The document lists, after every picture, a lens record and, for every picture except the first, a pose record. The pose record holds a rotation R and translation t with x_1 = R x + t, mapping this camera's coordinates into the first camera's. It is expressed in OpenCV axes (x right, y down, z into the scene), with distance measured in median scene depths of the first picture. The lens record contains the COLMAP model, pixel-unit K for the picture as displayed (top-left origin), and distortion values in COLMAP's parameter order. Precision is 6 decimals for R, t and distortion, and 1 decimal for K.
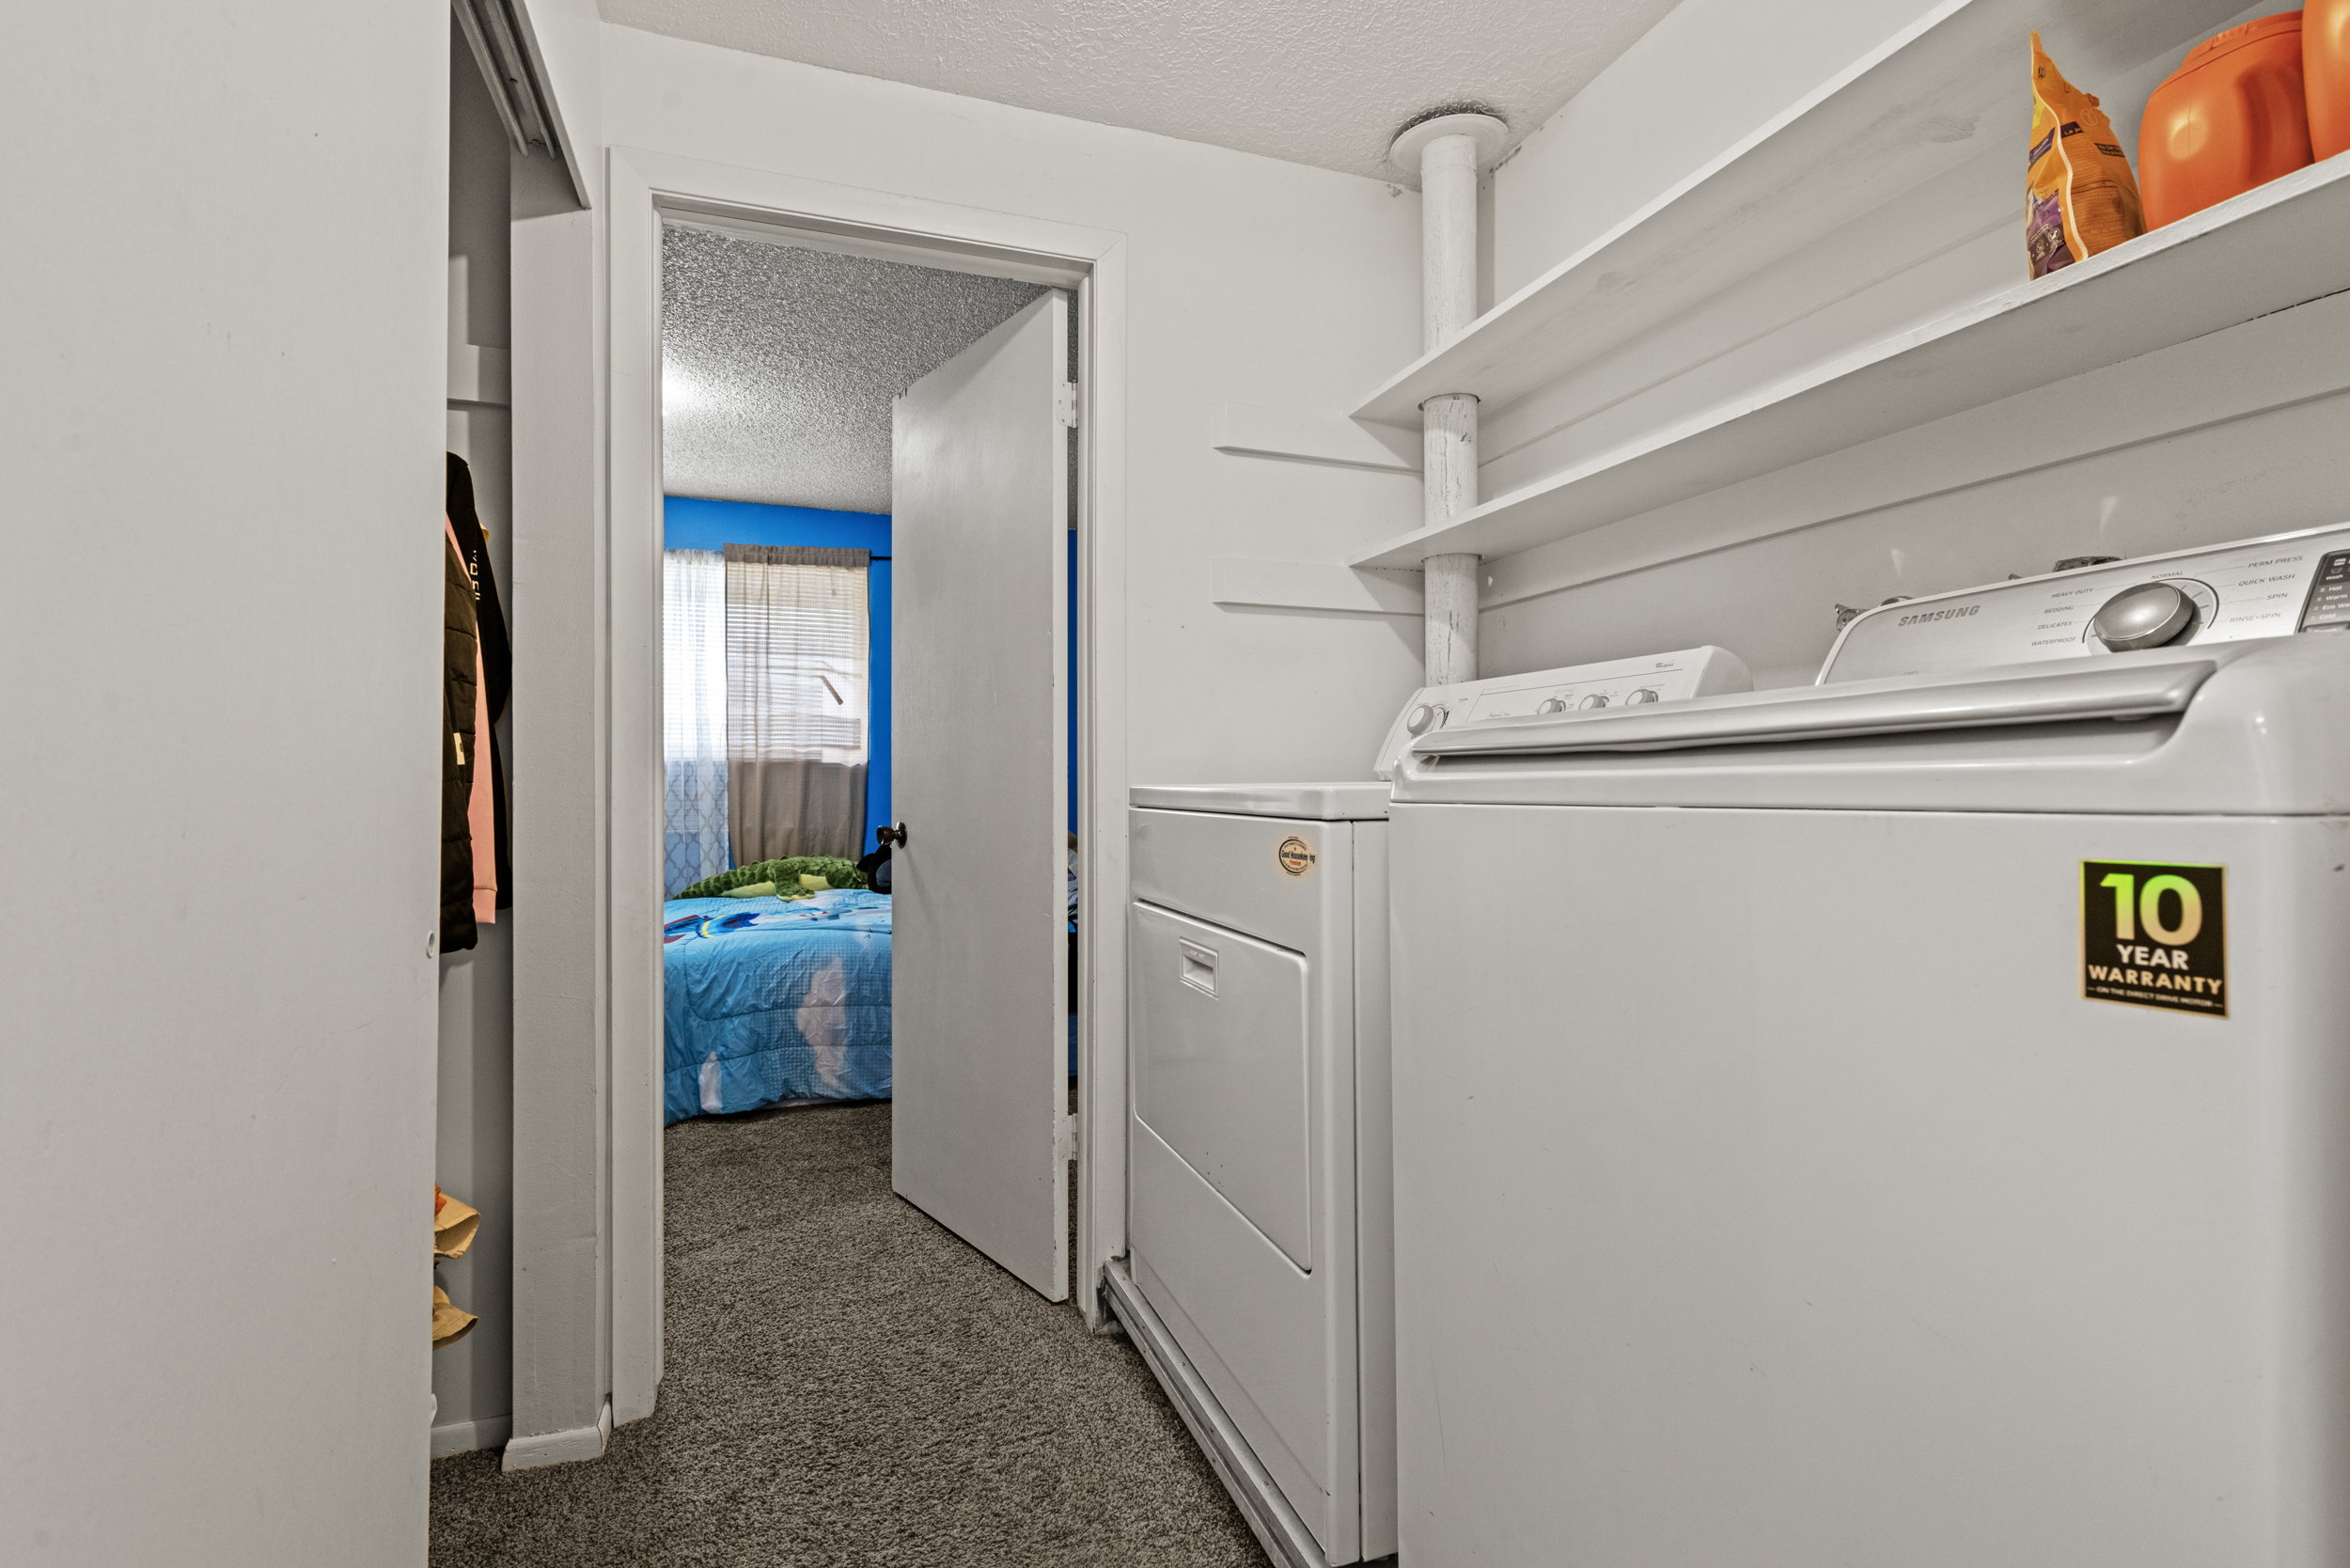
lens RADIAL K [[1067.4, 0, 1178.9], [0, 1067.4, 789.0], [0, 0, 1]] dist [0.010369, -0.002175]
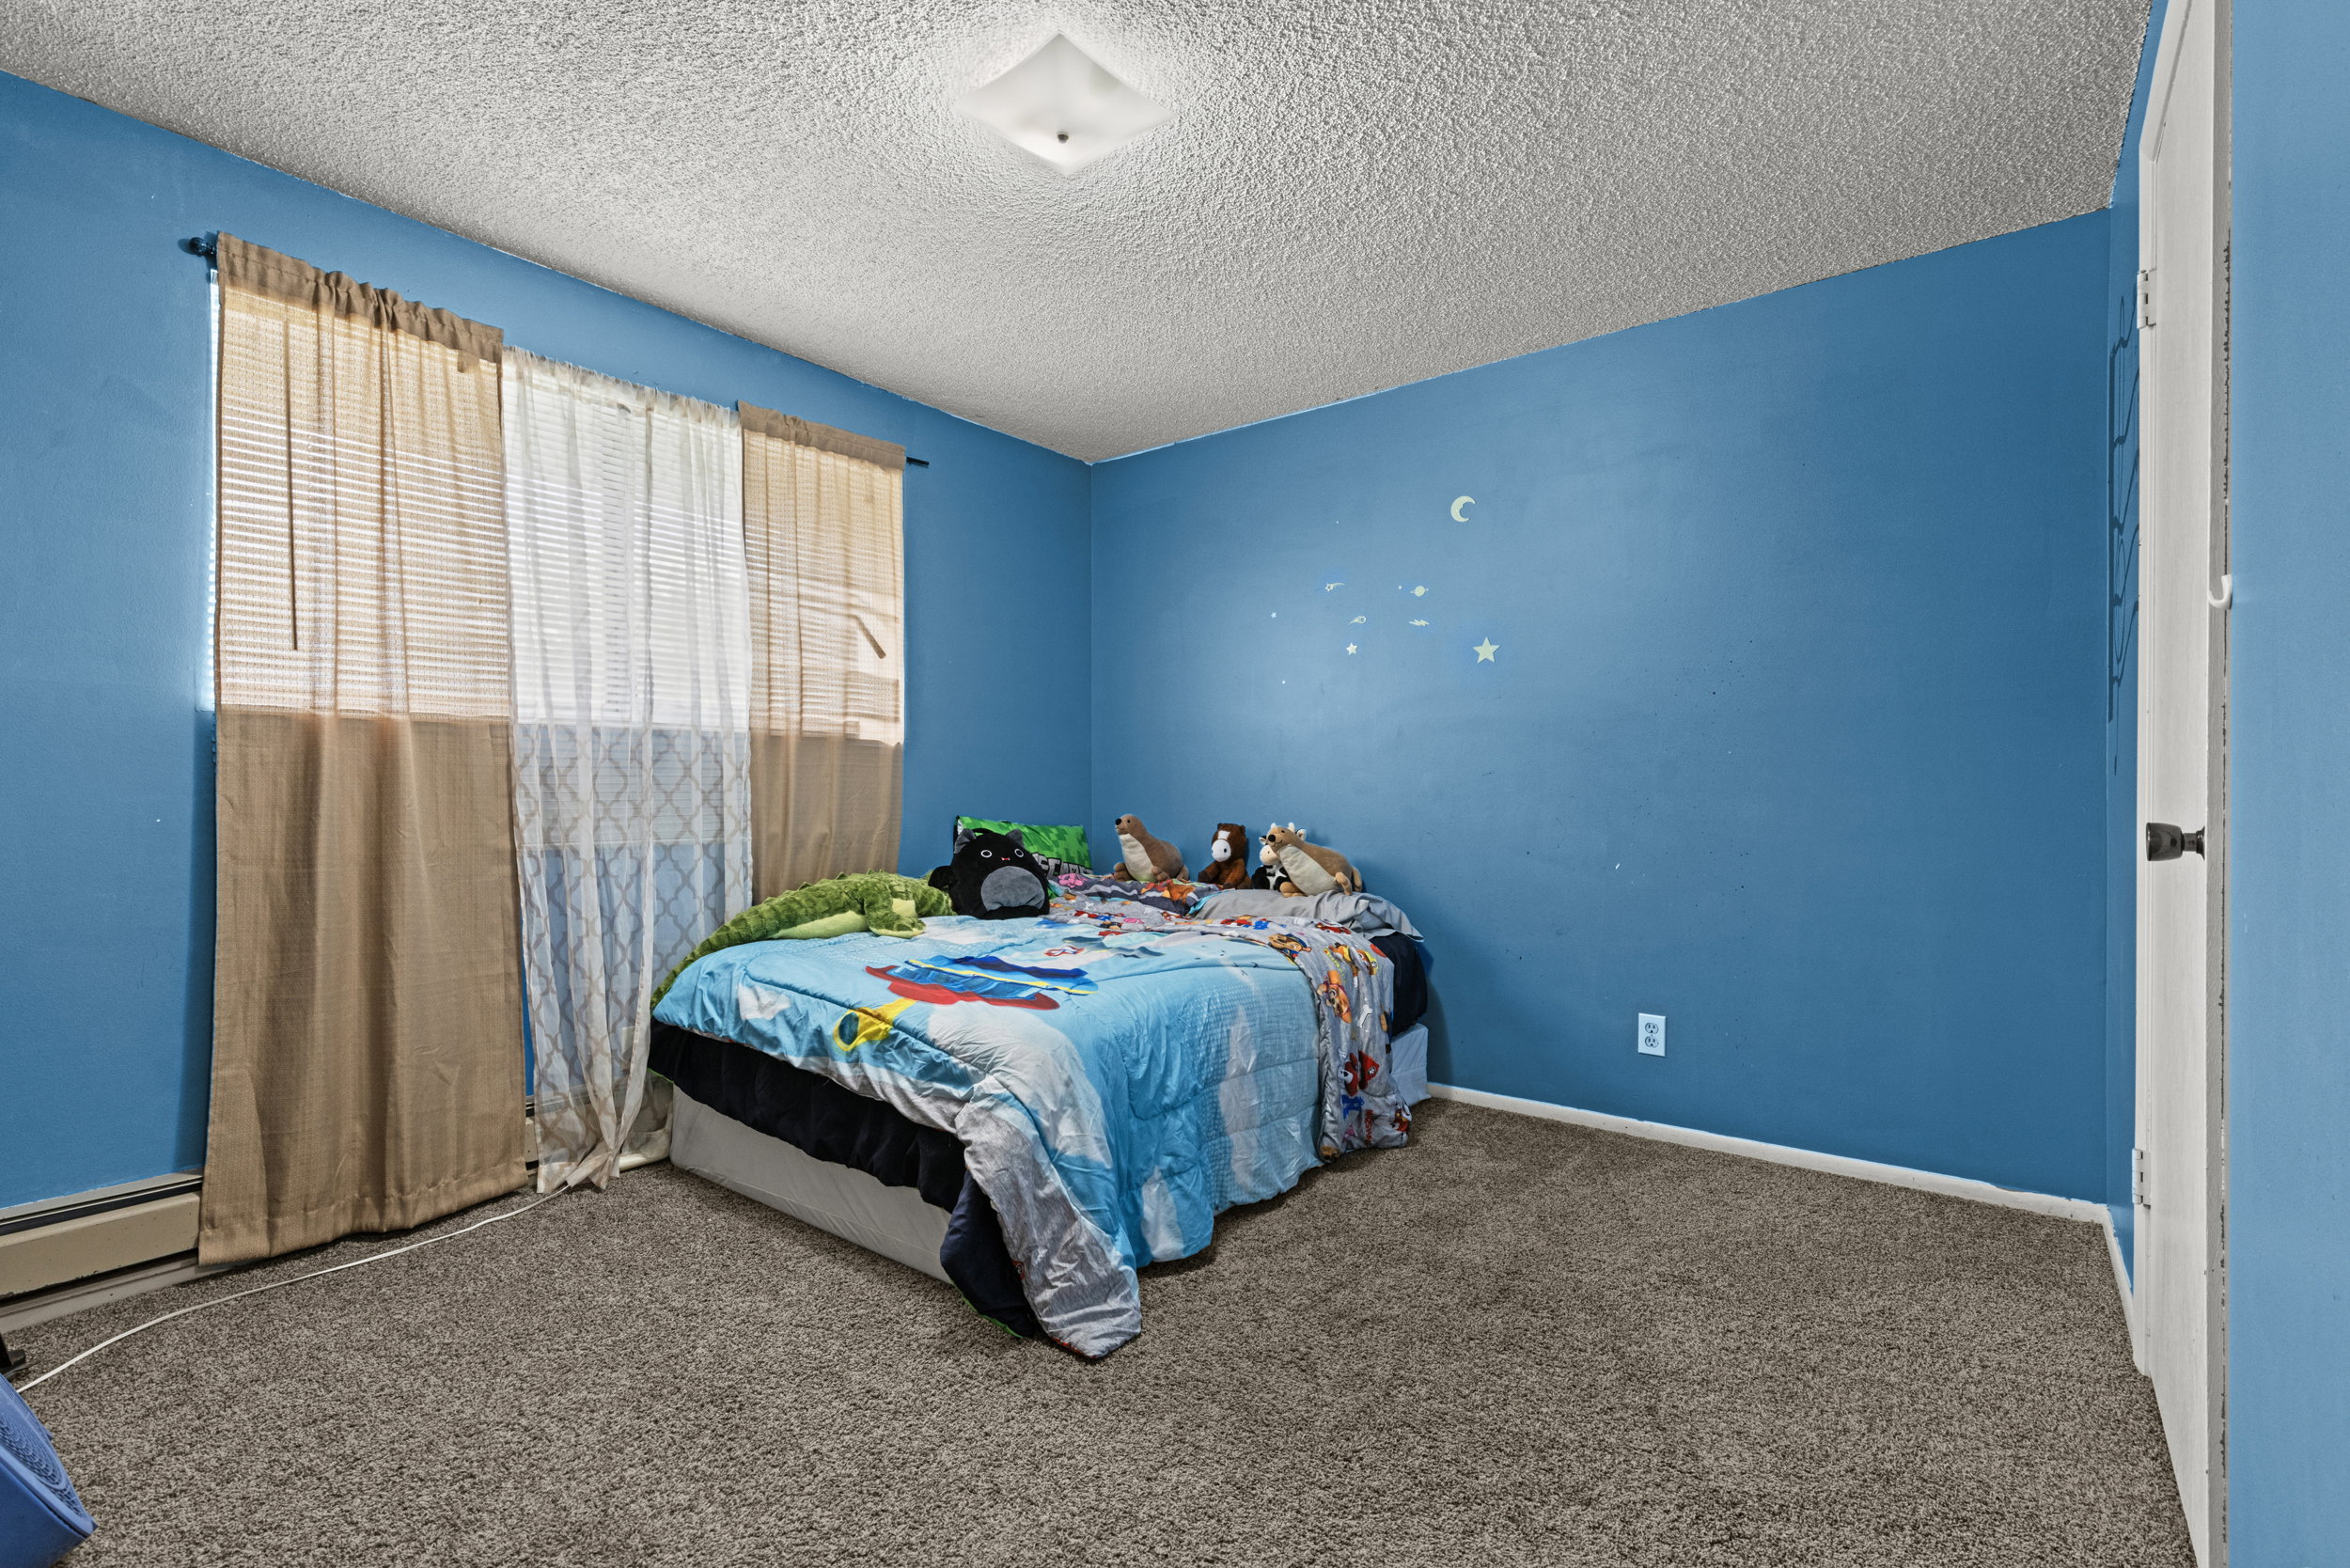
lens RADIAL K [[1067.4, 0, 1170.6], [0, 1067.4, 784.5], [0, 0, 1]] dist [0.010369, -0.002175]
pose [[0.854681, 0.007679, 0.519097, -0.554961], [-0.001631, 0.999925, -0.012107, 0.014012], [-0.519152, 0.009501, 0.854629, 0.312489]]
